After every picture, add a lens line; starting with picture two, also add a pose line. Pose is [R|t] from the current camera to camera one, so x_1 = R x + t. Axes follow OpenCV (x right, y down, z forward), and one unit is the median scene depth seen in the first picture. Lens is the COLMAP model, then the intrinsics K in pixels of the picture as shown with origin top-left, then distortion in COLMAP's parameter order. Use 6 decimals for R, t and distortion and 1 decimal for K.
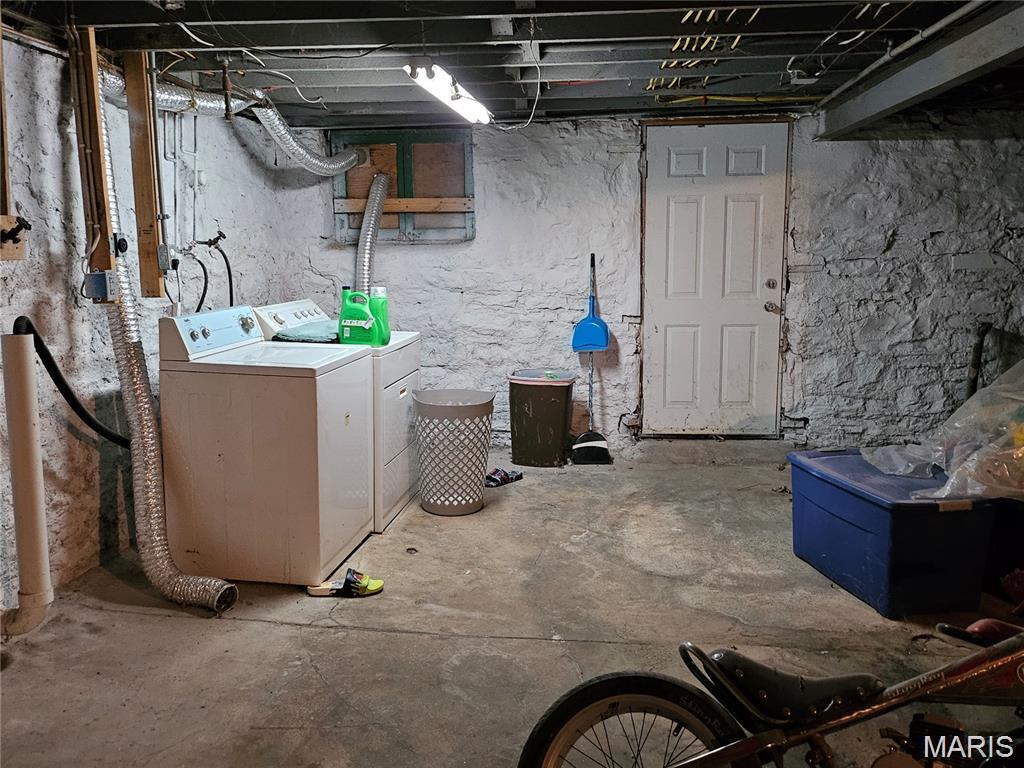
lens RADIAL K [[874.8, 0, 511.7], [0, 874.8, 382.3], [0, 0, 1]] dist [0.074030, -0.084610]
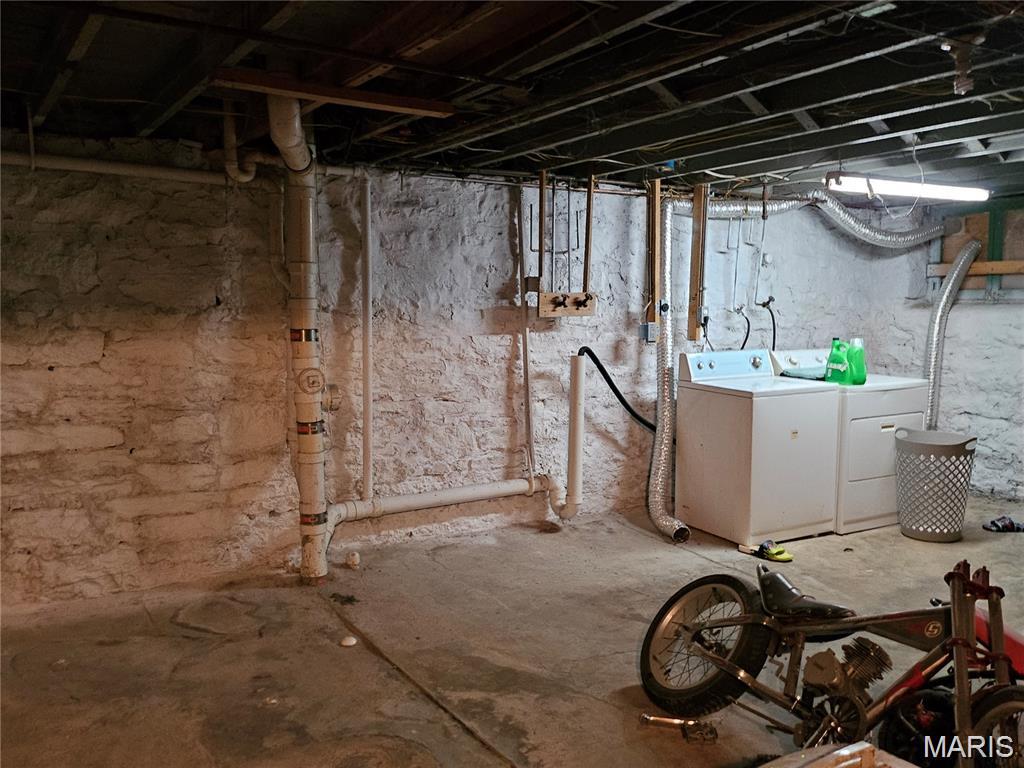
lens RADIAL K [[874.8, 0, 517.5], [0, 874.8, 385.3], [0, 0, 1]] dist [0.074030, -0.084610]
pose [[0.612809, 0.072928, -0.786859, 0.578321], [-0.120140, 0.992756, -0.001555, 0.018935], [0.781045, 0.095486, 0.617131, -0.163875]]
